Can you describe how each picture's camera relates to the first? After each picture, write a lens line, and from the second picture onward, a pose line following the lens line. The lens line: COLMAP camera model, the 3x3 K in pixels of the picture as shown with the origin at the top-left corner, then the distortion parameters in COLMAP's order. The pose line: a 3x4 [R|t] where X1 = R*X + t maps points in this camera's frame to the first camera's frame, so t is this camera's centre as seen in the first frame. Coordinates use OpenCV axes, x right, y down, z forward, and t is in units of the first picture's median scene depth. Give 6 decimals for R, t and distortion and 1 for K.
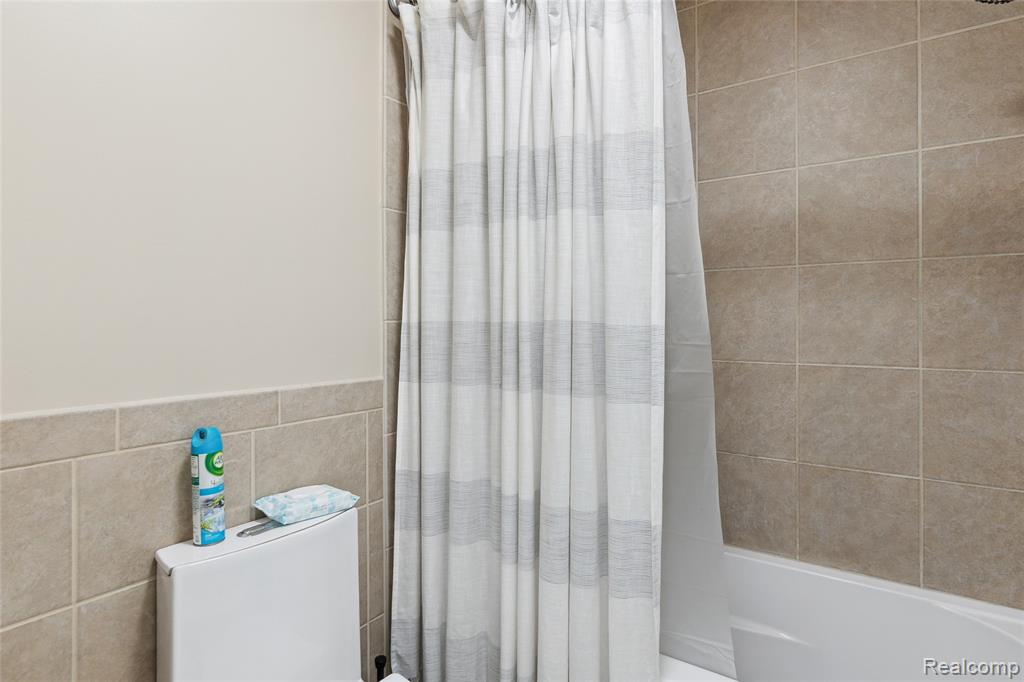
lens RADIAL K [[532.3, 0, 510.2], [0, 532.3, 335.9], [0, 0, 1]] dist [-0.005750, -0.001073]
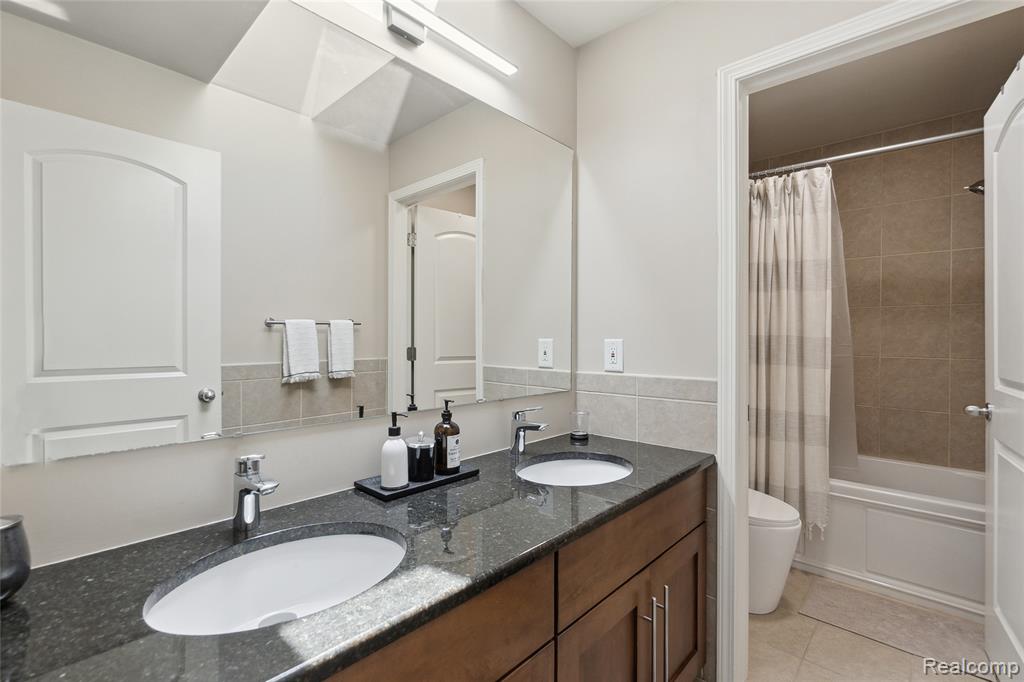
lens RADIAL K [[460.5, 0, 511.4], [0, 460.5, 347.0], [0, 0, 1]] dist [0.001411, -0.000077]
pose [[0.991521, 0.007899, -0.129707, -0.839584], [-0.006809, 0.999938, 0.008838, 0.014394], [0.129769, -0.007880, 0.991513, -1.228620]]
